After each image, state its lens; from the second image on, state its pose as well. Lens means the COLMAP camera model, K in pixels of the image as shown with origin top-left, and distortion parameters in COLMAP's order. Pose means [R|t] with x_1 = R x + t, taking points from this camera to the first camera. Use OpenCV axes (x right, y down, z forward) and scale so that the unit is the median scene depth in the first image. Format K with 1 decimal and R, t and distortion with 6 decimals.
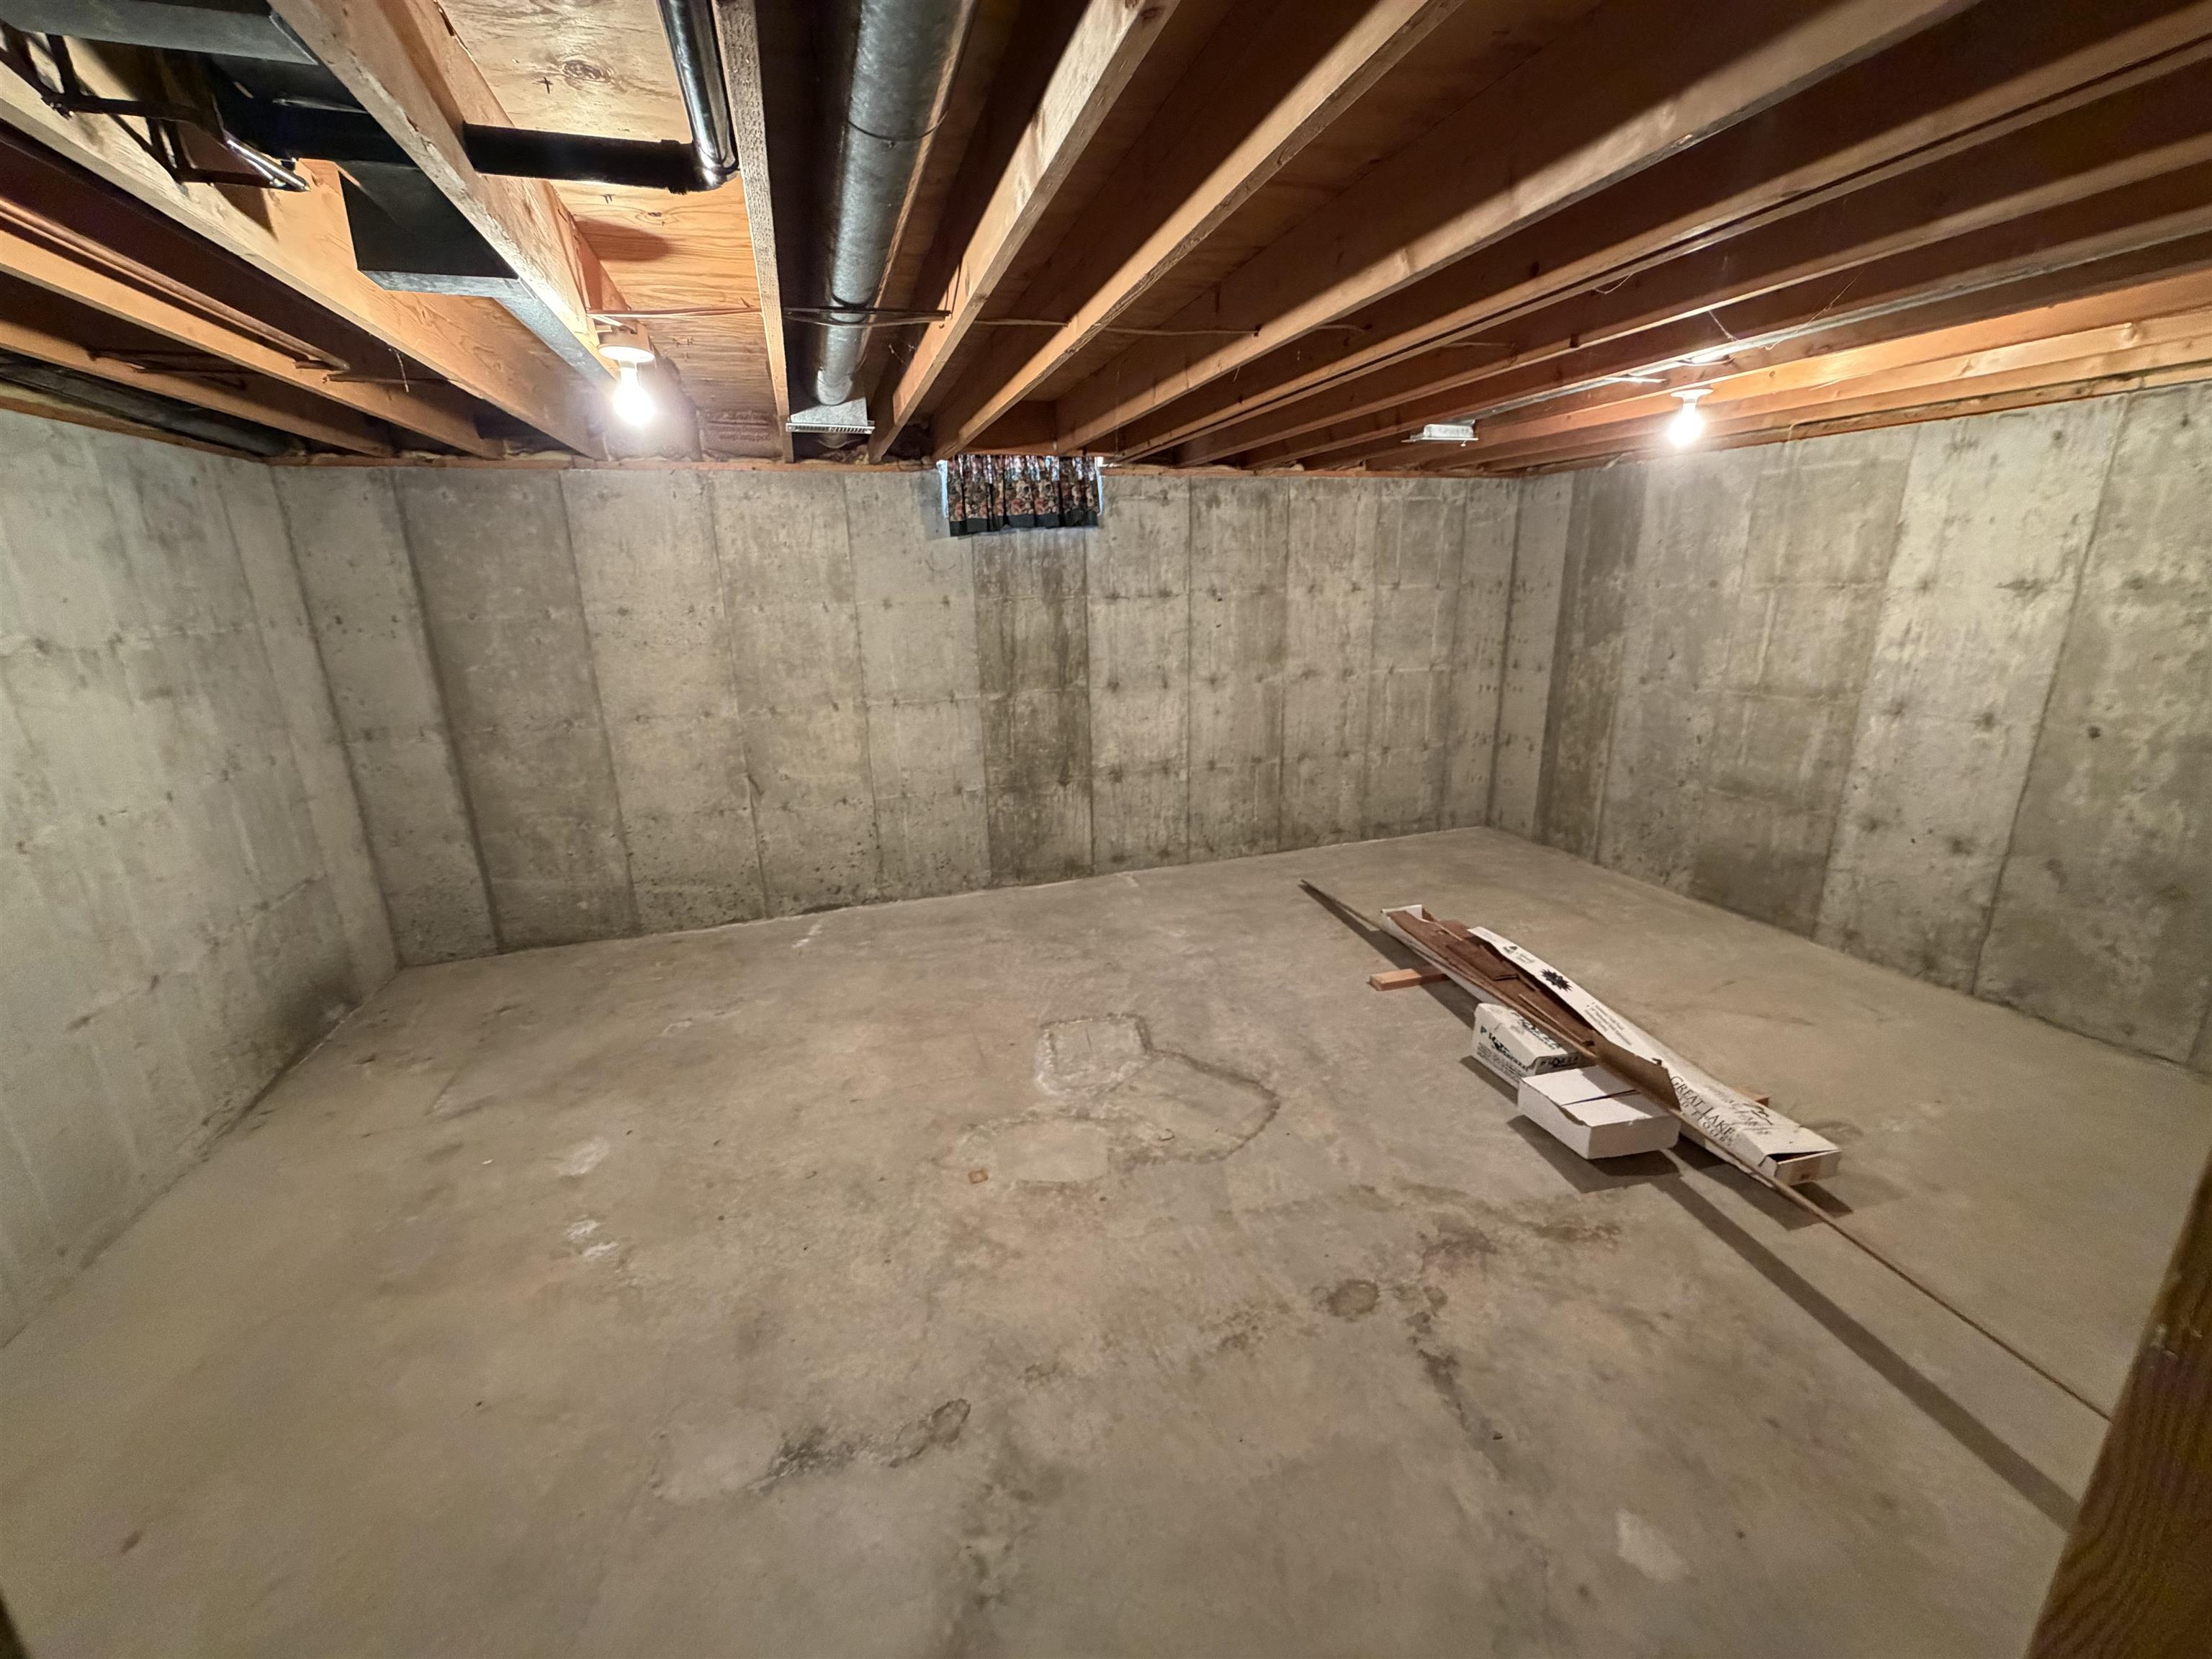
lens RADIAL K [[884.8, 0, 1103.3], [0, 884.8, 826.0], [0, 0, 1]] dist [-0.000154, -0.000679]
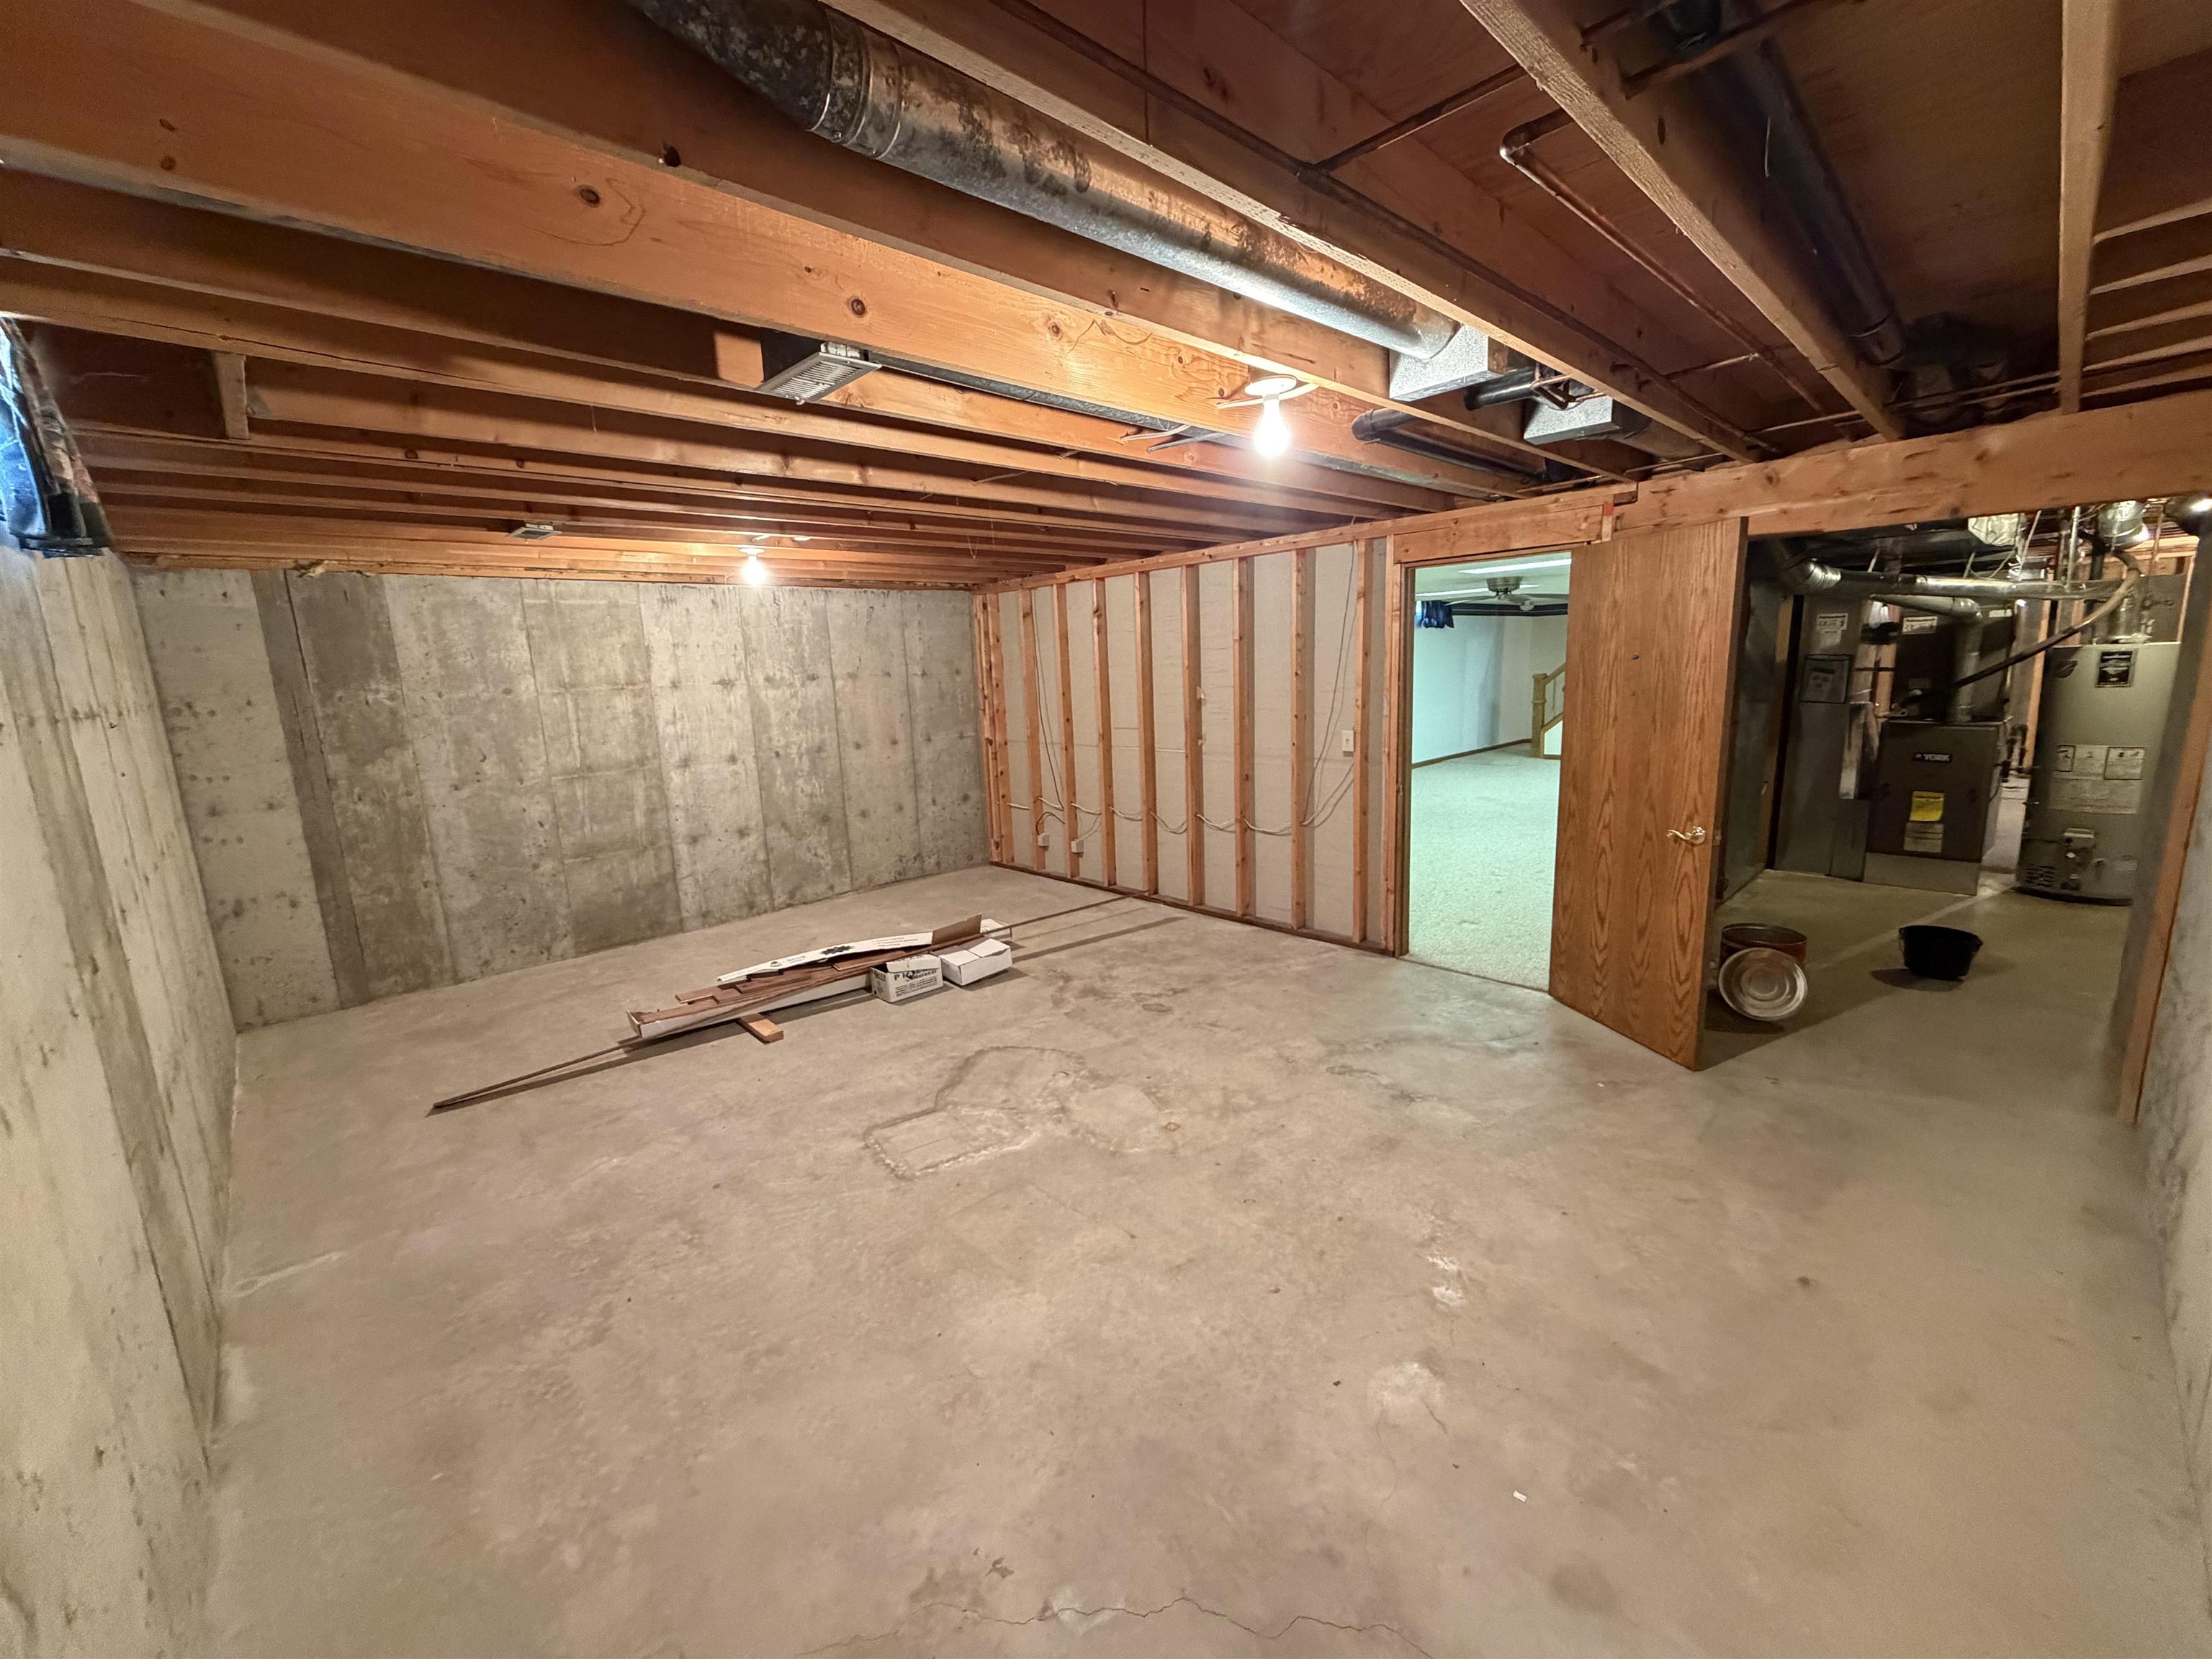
lens RADIAL K [[884.8, 0, 1096.2], [0, 884.8, 826.3], [0, 0, 1]] dist [-0.000154, -0.000679]
pose [[-0.424100, -0.125136, 0.896928, -0.802813], [0.295051, 0.917277, 0.267485, -0.232846], [-0.856203, 0.378080, -0.352096, 0.973094]]
